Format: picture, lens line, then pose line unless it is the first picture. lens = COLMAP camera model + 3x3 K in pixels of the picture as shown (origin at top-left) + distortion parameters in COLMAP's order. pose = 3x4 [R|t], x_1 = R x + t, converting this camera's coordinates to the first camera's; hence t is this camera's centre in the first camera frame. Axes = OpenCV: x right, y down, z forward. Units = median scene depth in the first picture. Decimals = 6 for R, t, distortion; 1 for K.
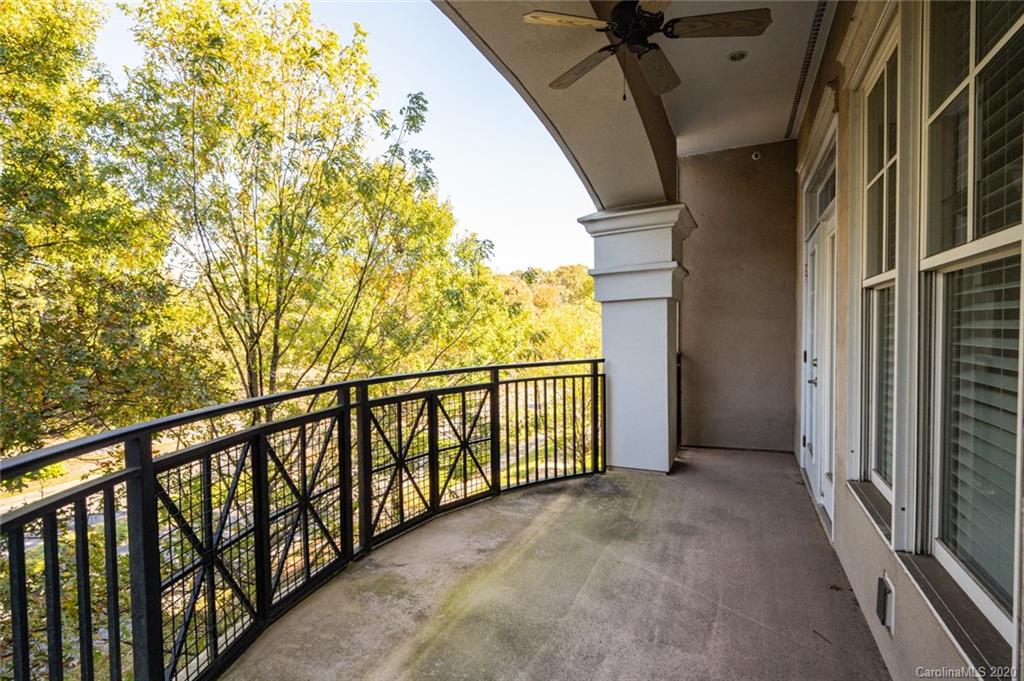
lens RADIAL K [[474.4, 0, 514.0], [0, 474.4, 342.7], [0, 0, 1]] dist [-0.002237, -0.000128]
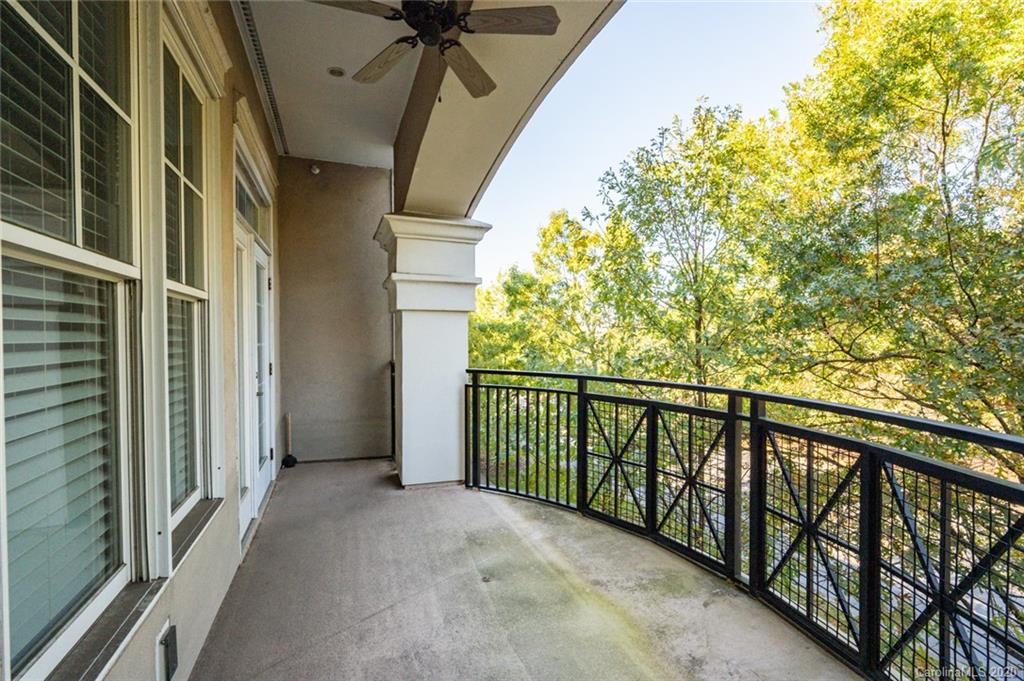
lens RADIAL K [[474.4, 0, 514.0], [0, 474.4, 342.7], [0, 0, 1]] dist [-0.002237, -0.000128]
pose [[-0.695891, 0.030098, -0.717516, 0.701604], [-0.010139, 0.998610, 0.051723, -0.060415], [0.718076, 0.043269, -0.694619, 1.511238]]
